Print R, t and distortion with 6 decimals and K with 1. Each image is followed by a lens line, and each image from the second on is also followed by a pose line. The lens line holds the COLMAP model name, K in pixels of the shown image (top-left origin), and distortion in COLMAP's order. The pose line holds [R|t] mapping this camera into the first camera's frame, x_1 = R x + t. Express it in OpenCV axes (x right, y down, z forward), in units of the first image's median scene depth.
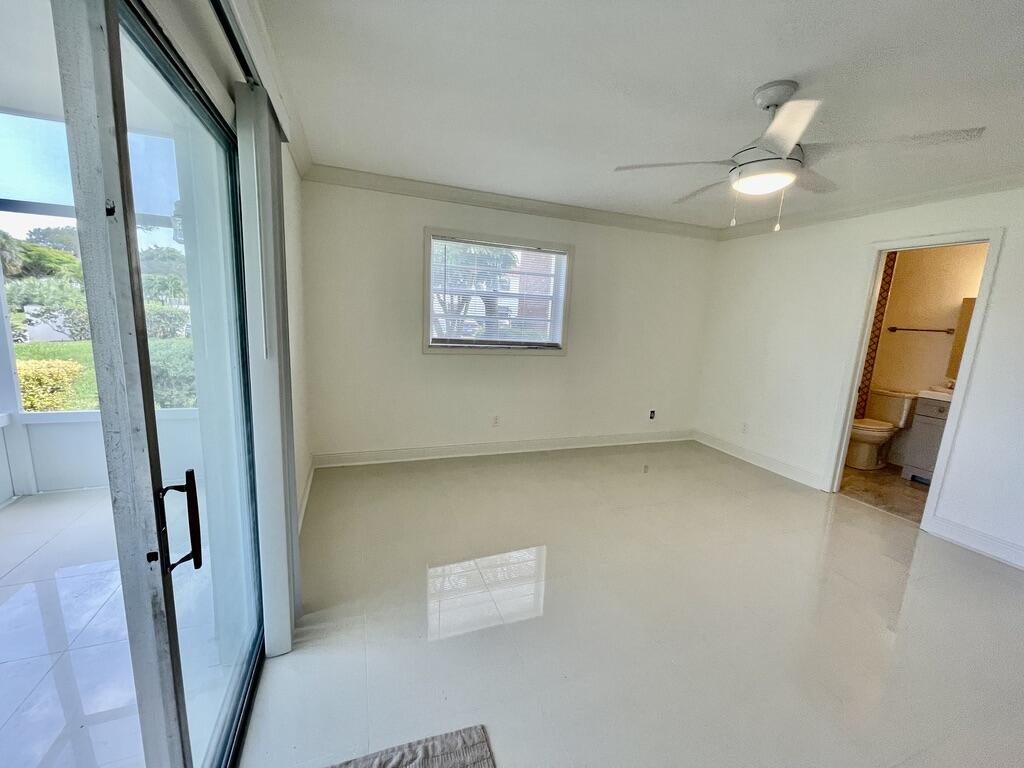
lens RADIAL K [[413.3, 0, 505.3], [0, 413.3, 385.7], [0, 0, 1]] dist [-0.002804, 0.000540]
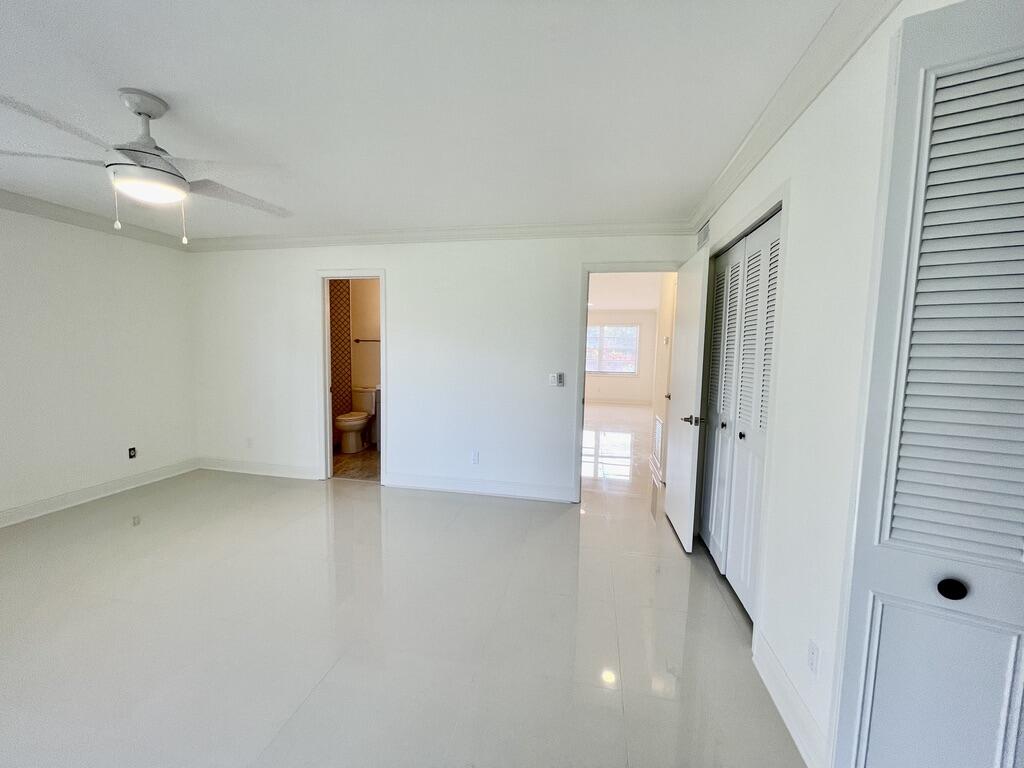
lens RADIAL K [[413.3, 0, 505.3], [0, 413.3, 385.7], [0, 0, 1]] dist [-0.002804, 0.000540]
pose [[0.529484, -0.117978, 0.840076, 0.099347], [0.155543, 0.986995, 0.040575, 0.026998], [-0.833938, 0.109185, 0.540949, -0.090546]]
